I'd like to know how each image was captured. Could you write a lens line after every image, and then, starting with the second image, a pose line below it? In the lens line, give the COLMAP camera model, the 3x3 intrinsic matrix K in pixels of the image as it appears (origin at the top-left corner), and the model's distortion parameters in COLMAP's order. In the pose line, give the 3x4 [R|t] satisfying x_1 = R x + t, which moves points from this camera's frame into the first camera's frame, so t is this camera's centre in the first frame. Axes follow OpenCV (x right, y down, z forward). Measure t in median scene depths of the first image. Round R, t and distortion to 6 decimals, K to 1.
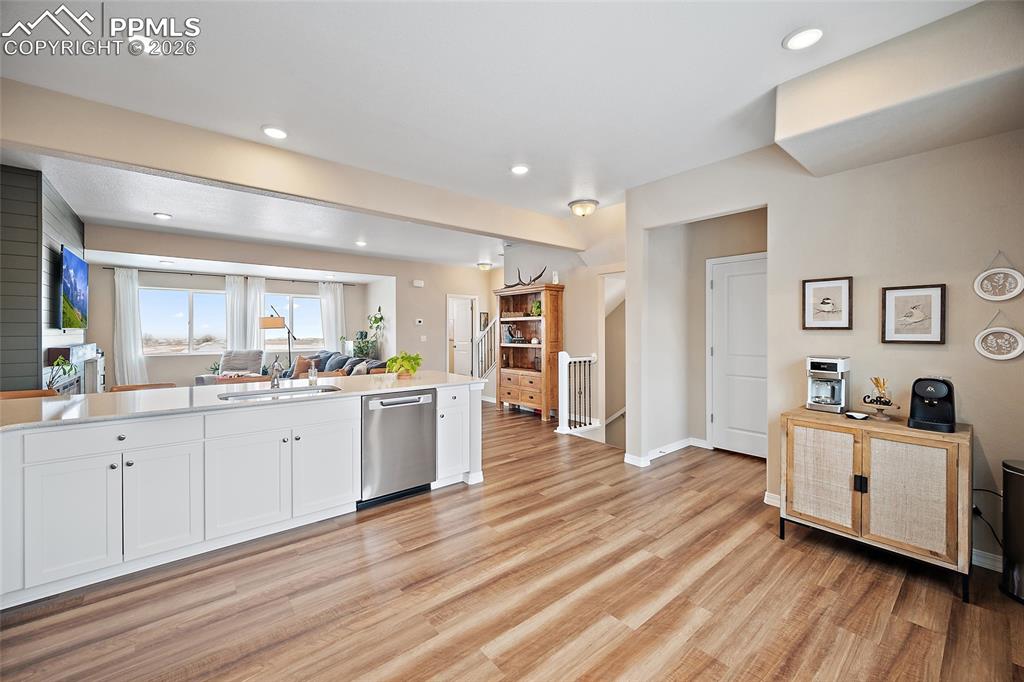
lens RADIAL K [[404.7, 0, 508.6], [0, 404.7, 328.7], [0, 0, 1]] dist [-0.000238, -0.000001]
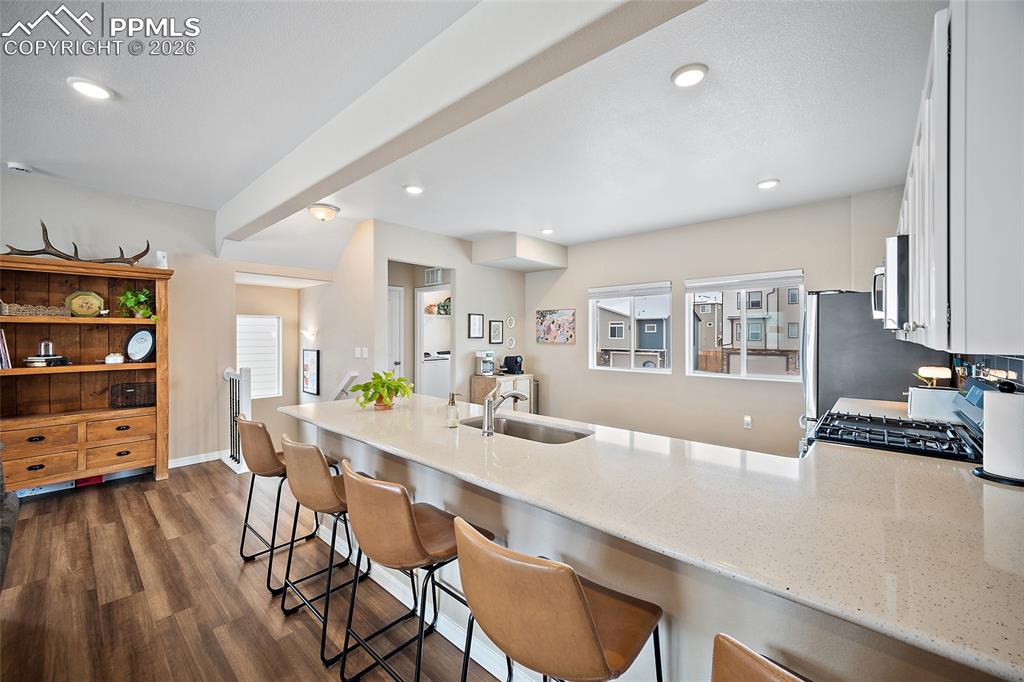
lens RADIAL K [[404.7, 0, 503.7], [0, 404.7, 332.9], [0, 0, 1]] dist [-0.000238, -0.000001]
pose [[-0.128372, 0.003042, 0.991721, -0.620943], [-0.005183, 0.999980, -0.003738, -0.008627], [-0.991712, -0.005620, -0.128354, 0.530607]]
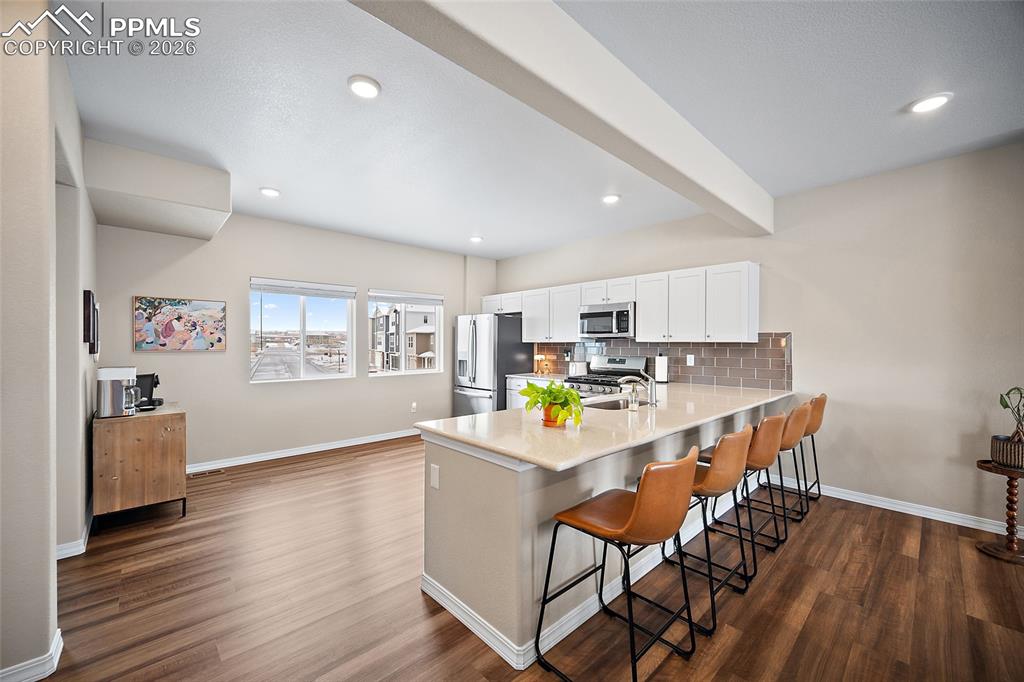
lens RADIAL K [[404.7, 0, 501.2], [0, 404.7, 342.8], [0, 0, 1]] dist [-0.000238, -0.000001]
pose [[-0.998842, -0.003455, -0.047984, -0.087988], [-0.003199, 0.999980, -0.005400, 0.001910], [0.048001, -0.005241, -0.998834, 0.969188]]
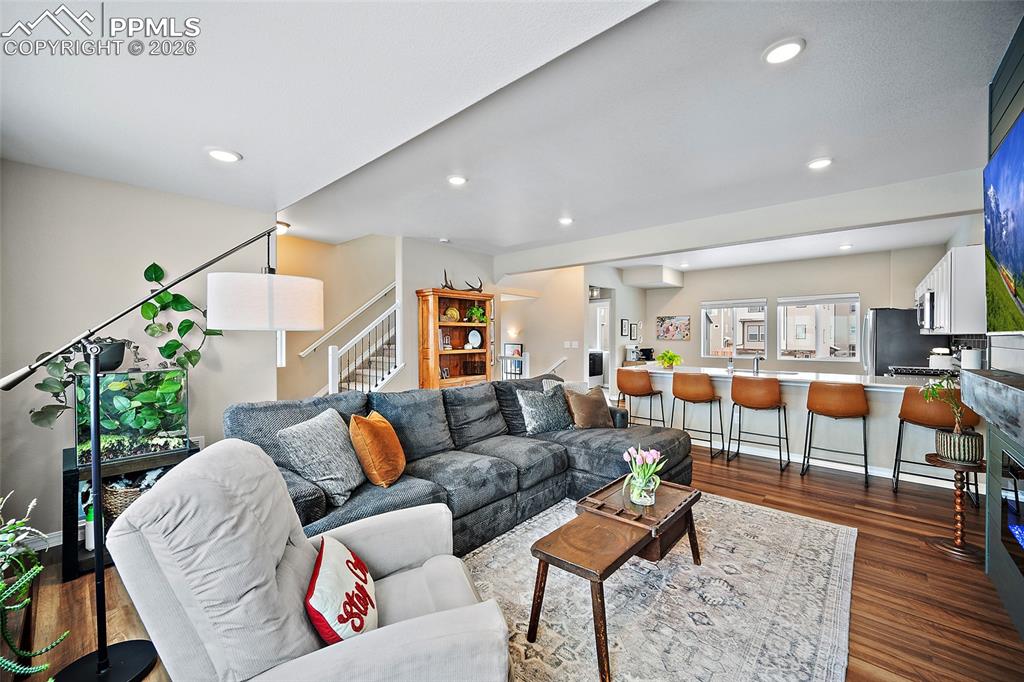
lens RADIAL K [[404.7, 0, 506.7], [0, 404.7, 339.1], [0, 0, 1]] dist [-0.000238, -0.000001]
pose [[-0.139757, -0.008139, 0.990152, -0.999402], [-0.005850, 0.999956, 0.007394, 0.004082], [-0.990169, -0.004759, -0.139798, 1.090164]]
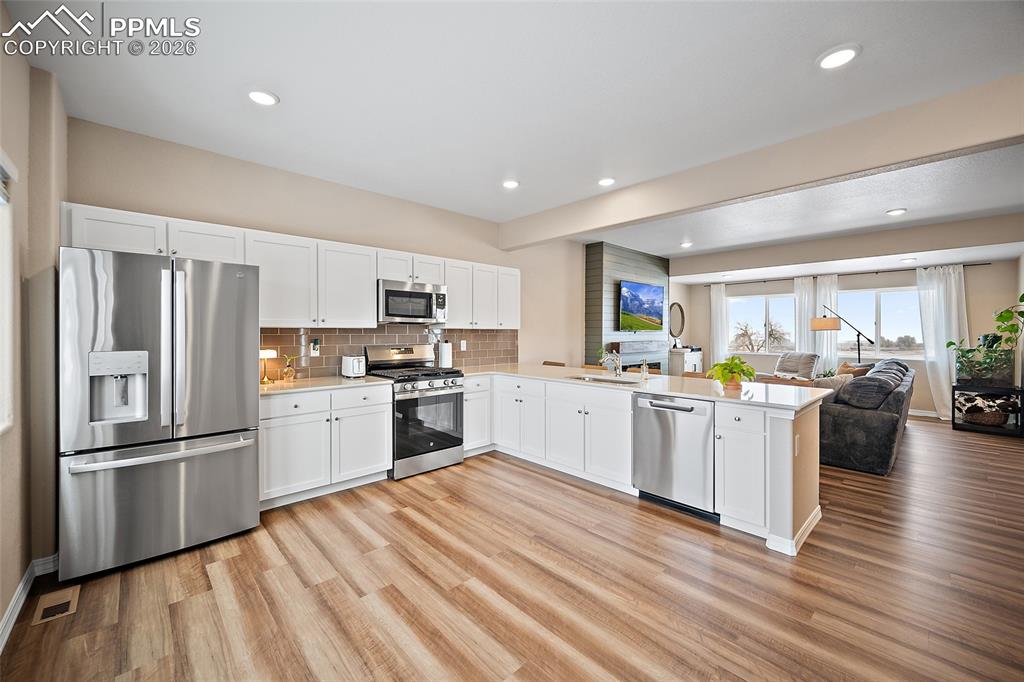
lens RADIAL K [[404.7, 0, 507.6], [0, 404.7, 331.4], [0, 0, 1]] dist [-0.000238, -0.000001]
pose [[0.063144, -0.000267, -0.998004, 0.338256], [0.000976, 1.000000, -0.000205, 0.001075], [0.998004, -0.000962, 0.063144, 0.282245]]
